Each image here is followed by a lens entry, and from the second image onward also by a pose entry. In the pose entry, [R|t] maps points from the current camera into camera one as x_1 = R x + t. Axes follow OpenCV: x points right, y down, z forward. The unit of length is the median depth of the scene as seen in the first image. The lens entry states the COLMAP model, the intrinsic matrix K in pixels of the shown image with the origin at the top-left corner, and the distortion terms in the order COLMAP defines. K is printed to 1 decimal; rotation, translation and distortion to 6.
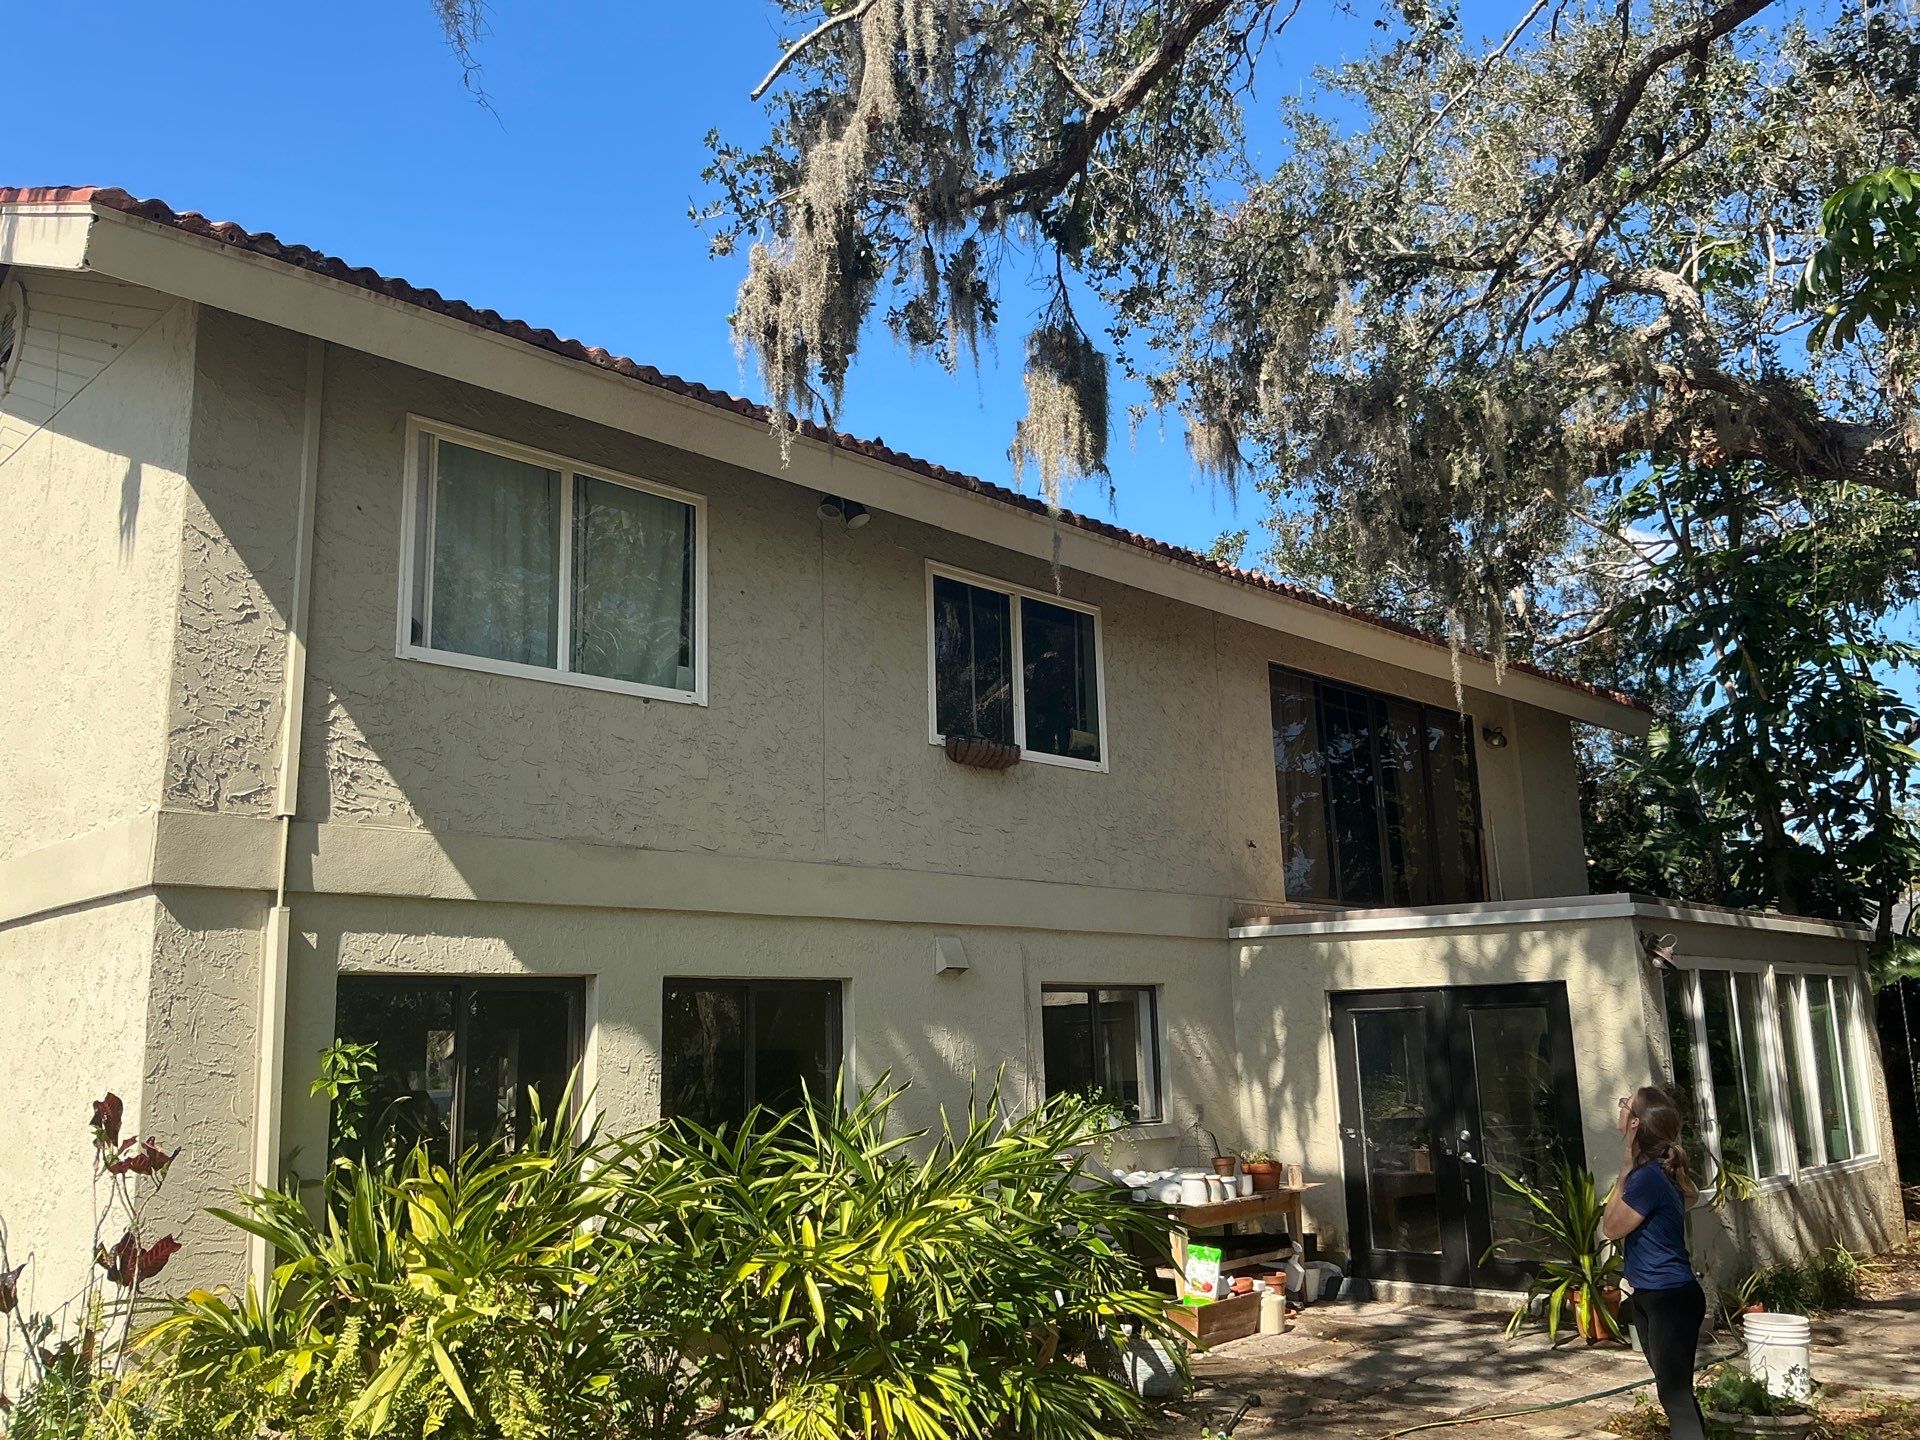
lens RADIAL K [[1581.9, 0, 960.0], [0, 1581.9, 720.0], [0, 0, 1]] dist [0.097625, -0.186715]
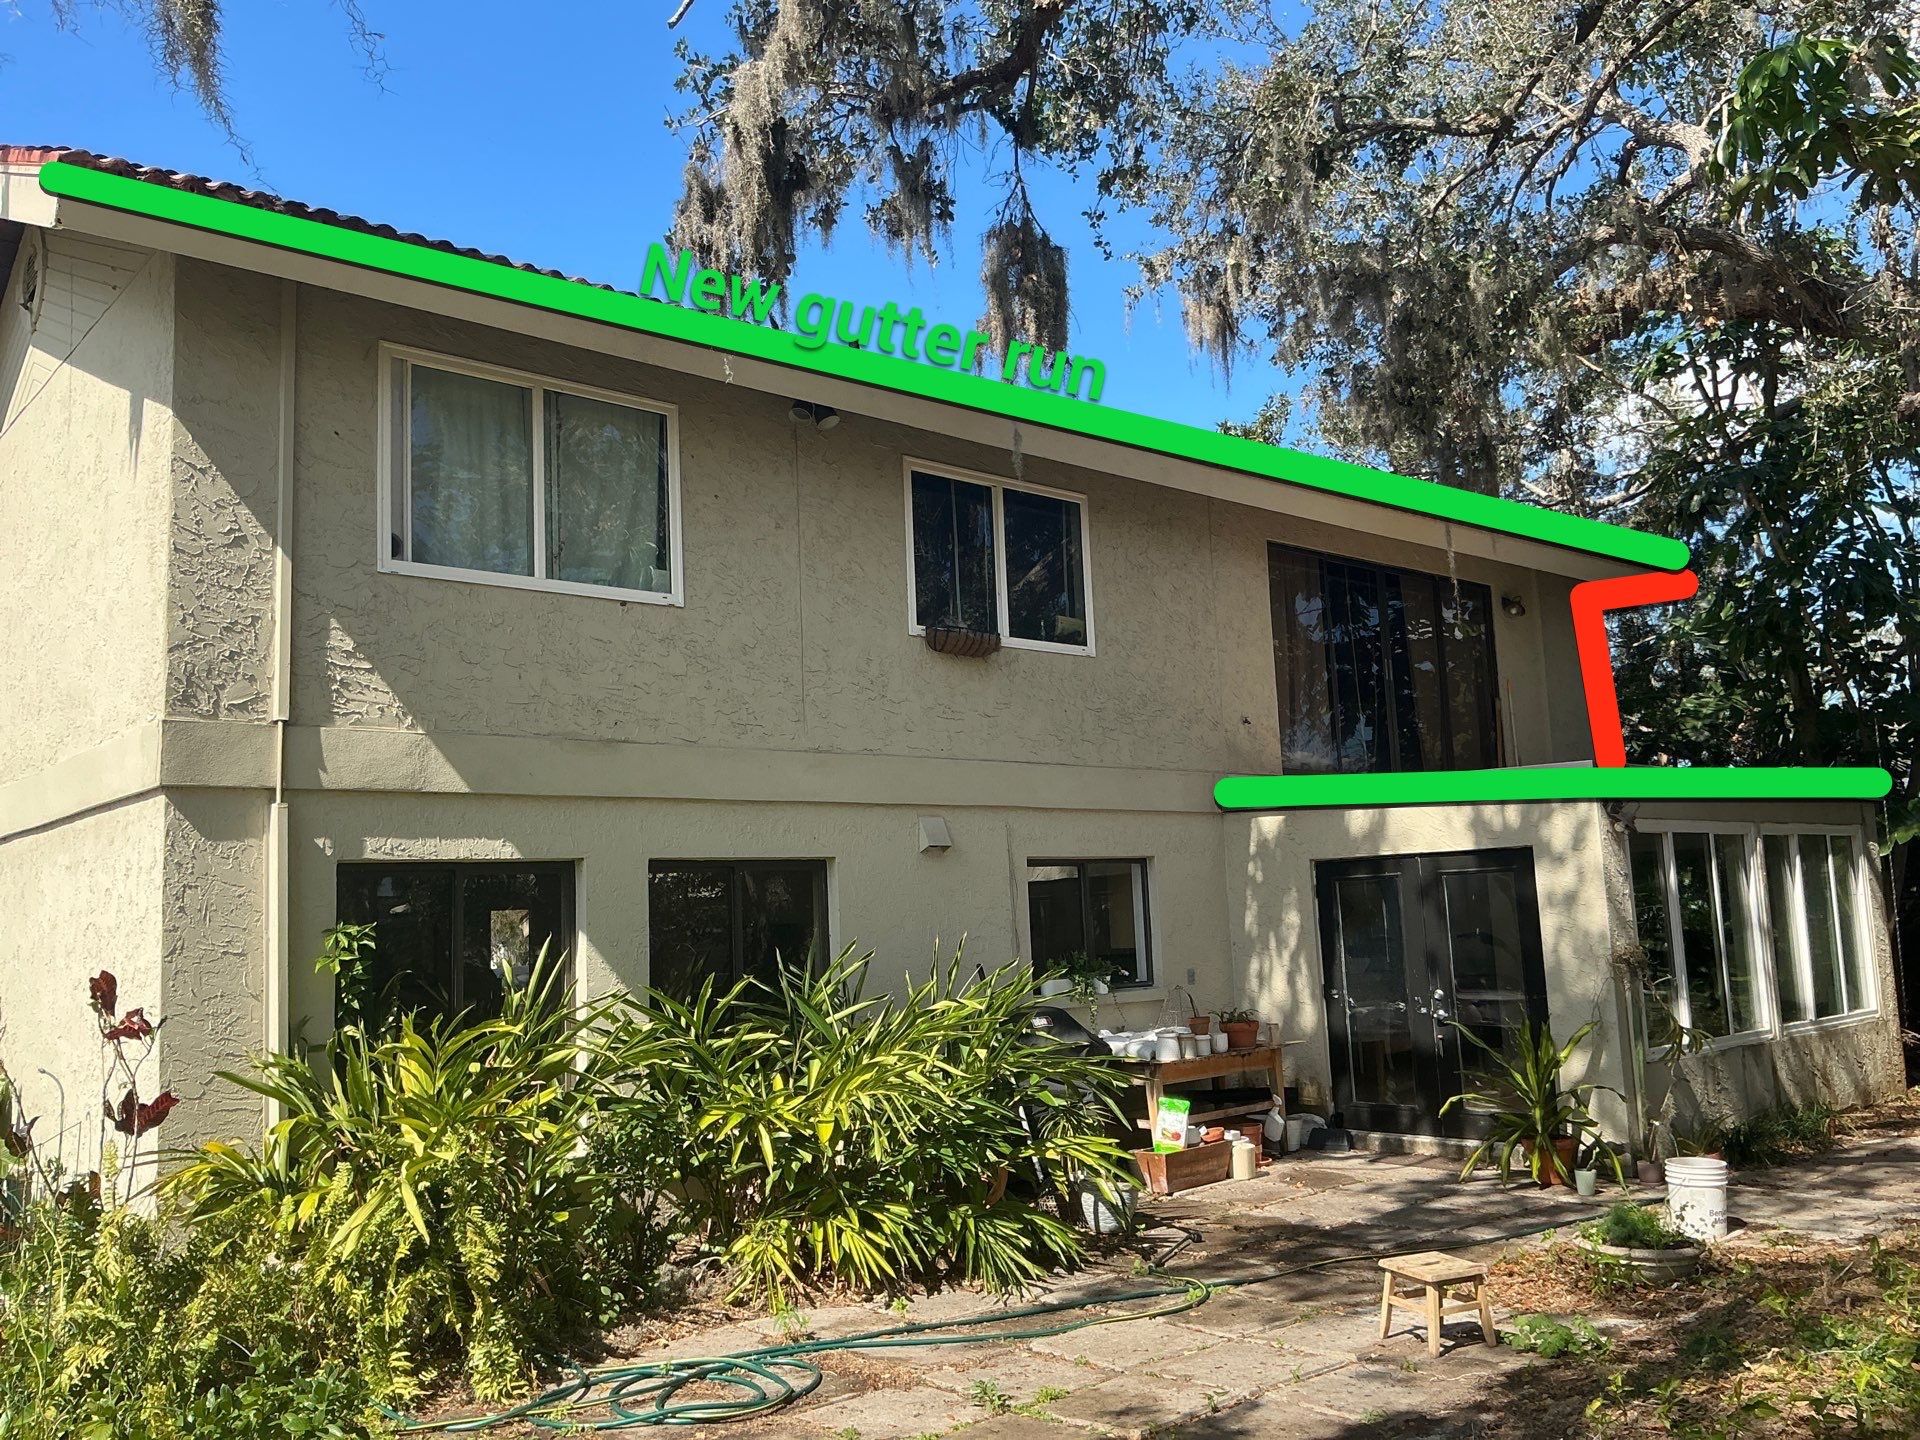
lens RADIAL K [[1581.9, 0, 960.0], [0, 1581.9, 720.0], [0, 0, 1]] dist [0.097625, -0.186715]
pose [[0.997534, -0.023801, -0.066029, 0.085921], [0.028890, 0.996597, 0.077206, -0.008927], [0.063967, -0.078923, 0.994826, -0.046538]]
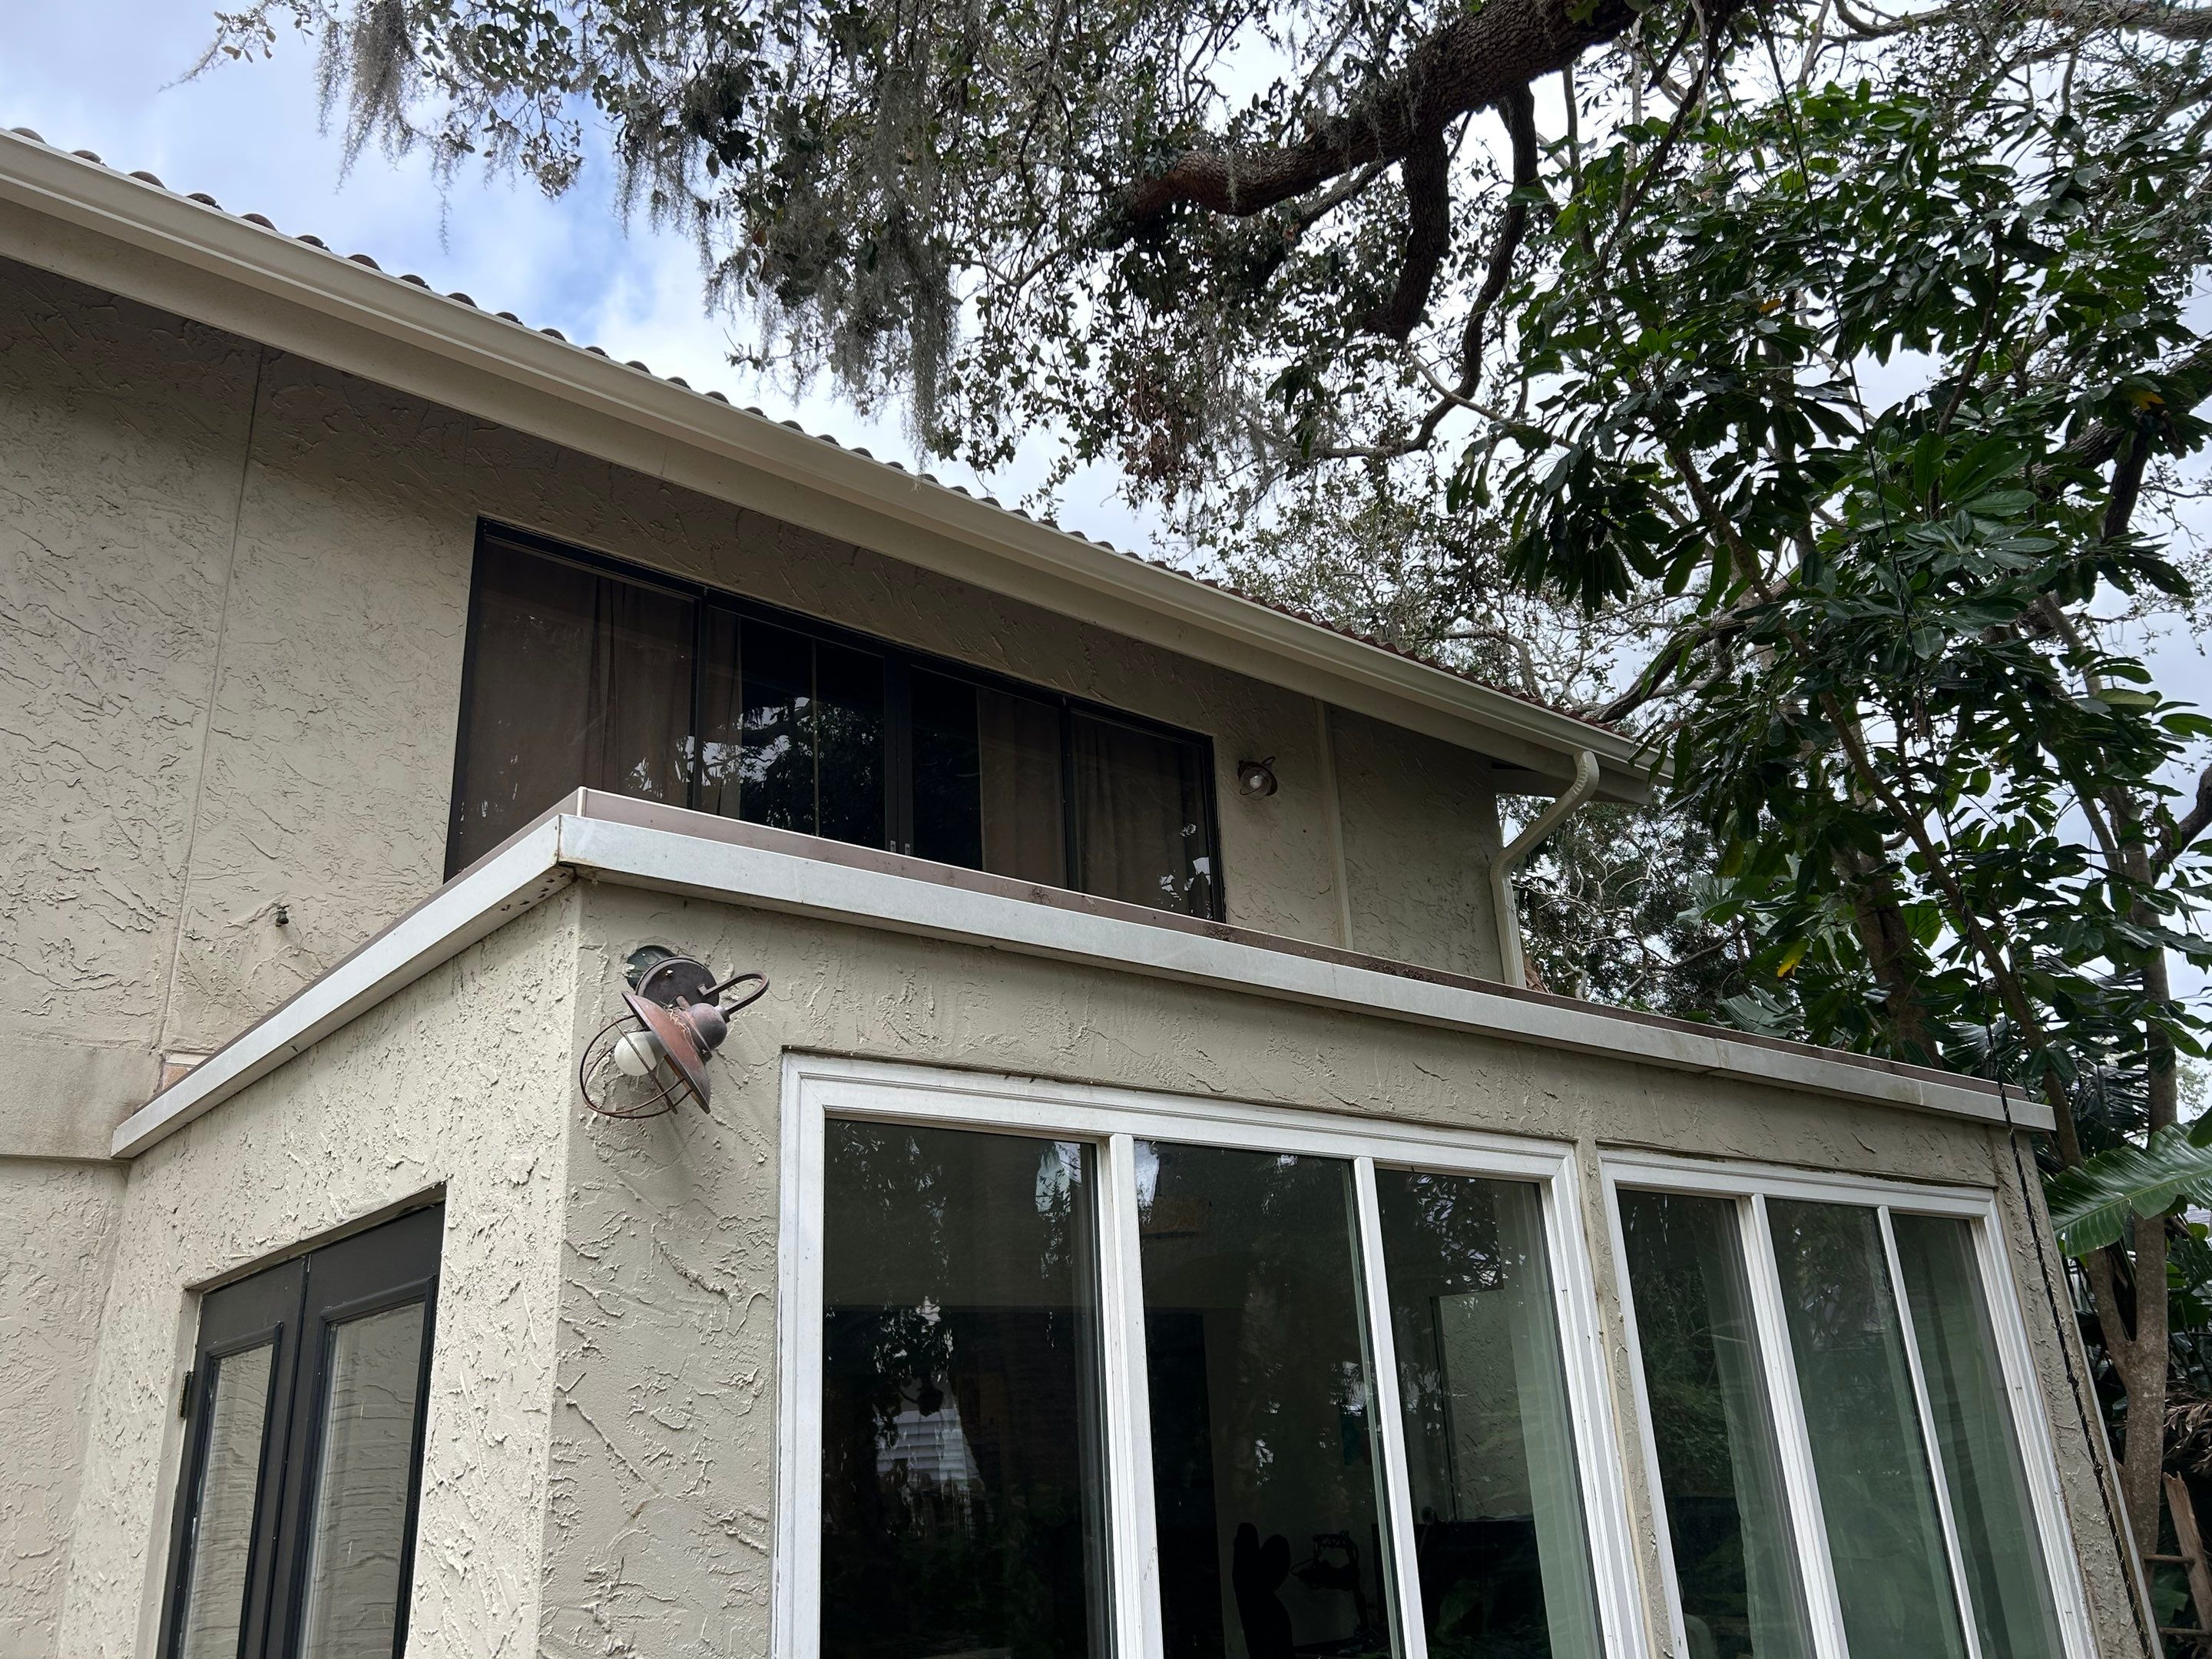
lens RADIAL K [[1642.4, 0, 1106.0], [0, 1642.4, 829.5], [0, 0, 1]] dist [0.011266, 0.002342]
pose [[0.992870, -0.061585, -0.102058, 0.545702], [0.045466, 0.987125, -0.153350, 0.164526], [0.110188, 0.147617, 0.982887, 0.805814]]
